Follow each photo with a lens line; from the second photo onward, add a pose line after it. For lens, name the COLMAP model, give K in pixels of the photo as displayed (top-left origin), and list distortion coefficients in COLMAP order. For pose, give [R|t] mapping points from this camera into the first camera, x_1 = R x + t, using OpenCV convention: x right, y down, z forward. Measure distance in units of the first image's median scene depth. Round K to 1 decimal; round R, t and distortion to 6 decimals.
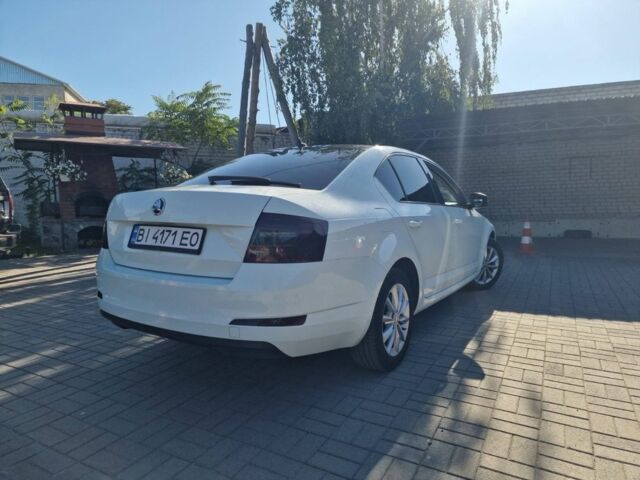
lens RADIAL K [[437.0, 0, 320.0], [0, 437.0, 240.0], [0, 0, 1]] dist [0.001643, -0.000020]
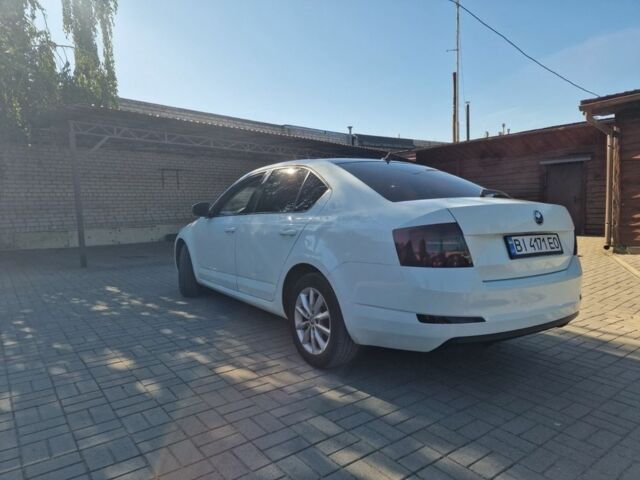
lens RADIAL K [[440.3, 0, 317.6], [0, 440.3, 255.3], [0, 0, 1]] dist [0.008663, 0.003757]
pose [[0.396991, -0.094920, 0.912901, -1.505976], [0.076914, 0.994580, 0.069965, -0.094502], [-0.914594, 0.042440, 0.402140, 0.983538]]
